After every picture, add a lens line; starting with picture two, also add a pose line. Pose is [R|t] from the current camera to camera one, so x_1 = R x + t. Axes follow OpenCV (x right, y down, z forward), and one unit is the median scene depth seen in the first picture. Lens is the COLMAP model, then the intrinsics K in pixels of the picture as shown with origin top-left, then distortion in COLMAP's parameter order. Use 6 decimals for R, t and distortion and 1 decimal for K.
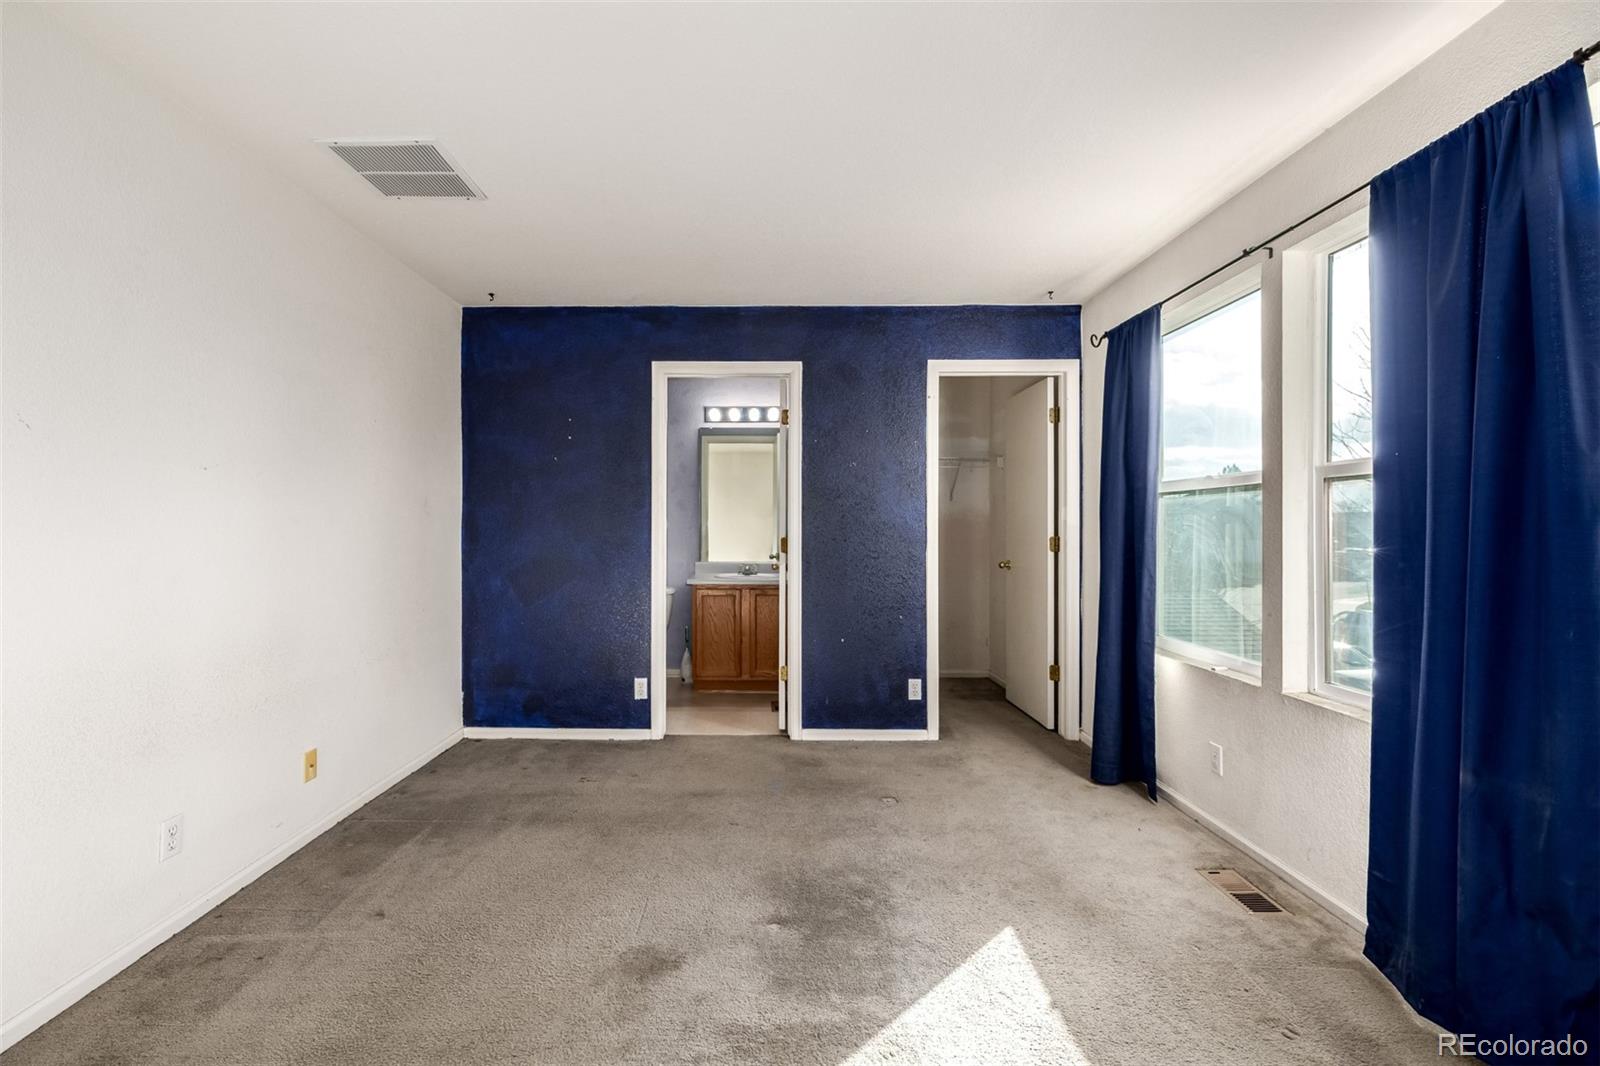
lens RADIAL K [[687.9, 0, 800.1], [0, 687.9, 532.7], [0, 0, 1]] dist [0.001108, 0.000685]
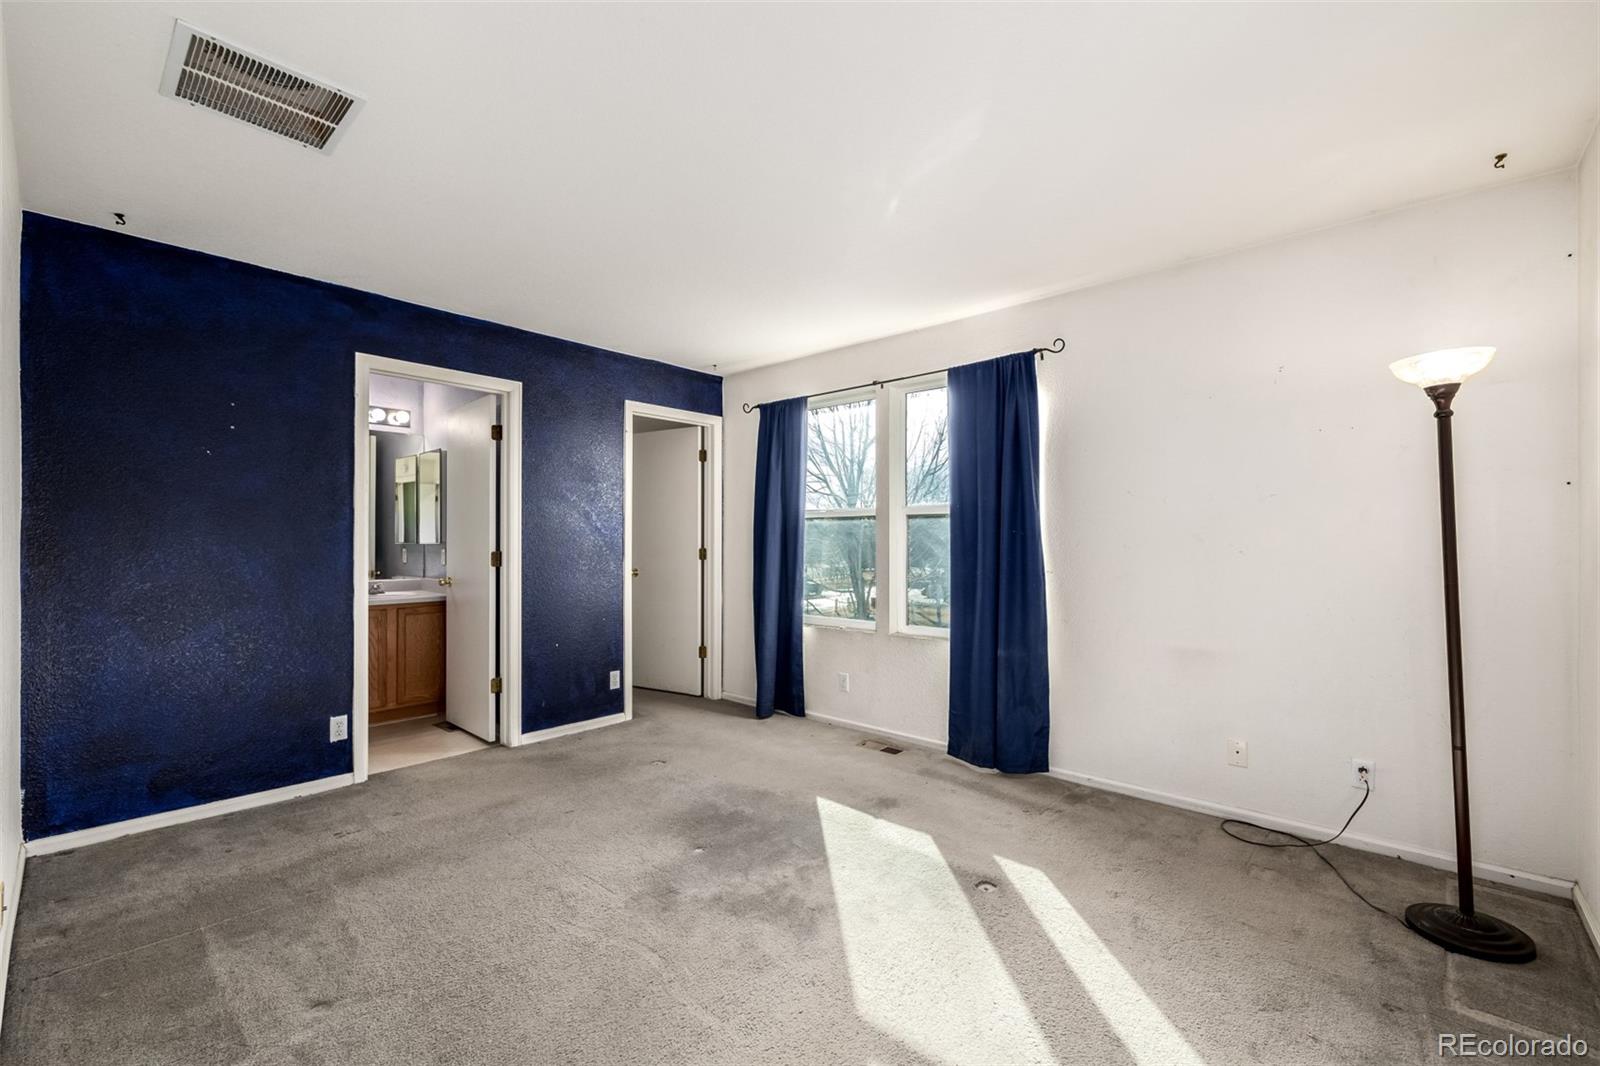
lens RADIAL K [[687.9, 0, 776.3], [0, 687.9, 538.8], [0, 0, 1]] dist [0.001108, 0.000685]
pose [[0.669287, 0.002586, 0.743000, -0.524171], [0.007891, 0.999913, -0.010588, 0.003488], [-0.742962, 0.012950, 0.669208, 0.015450]]
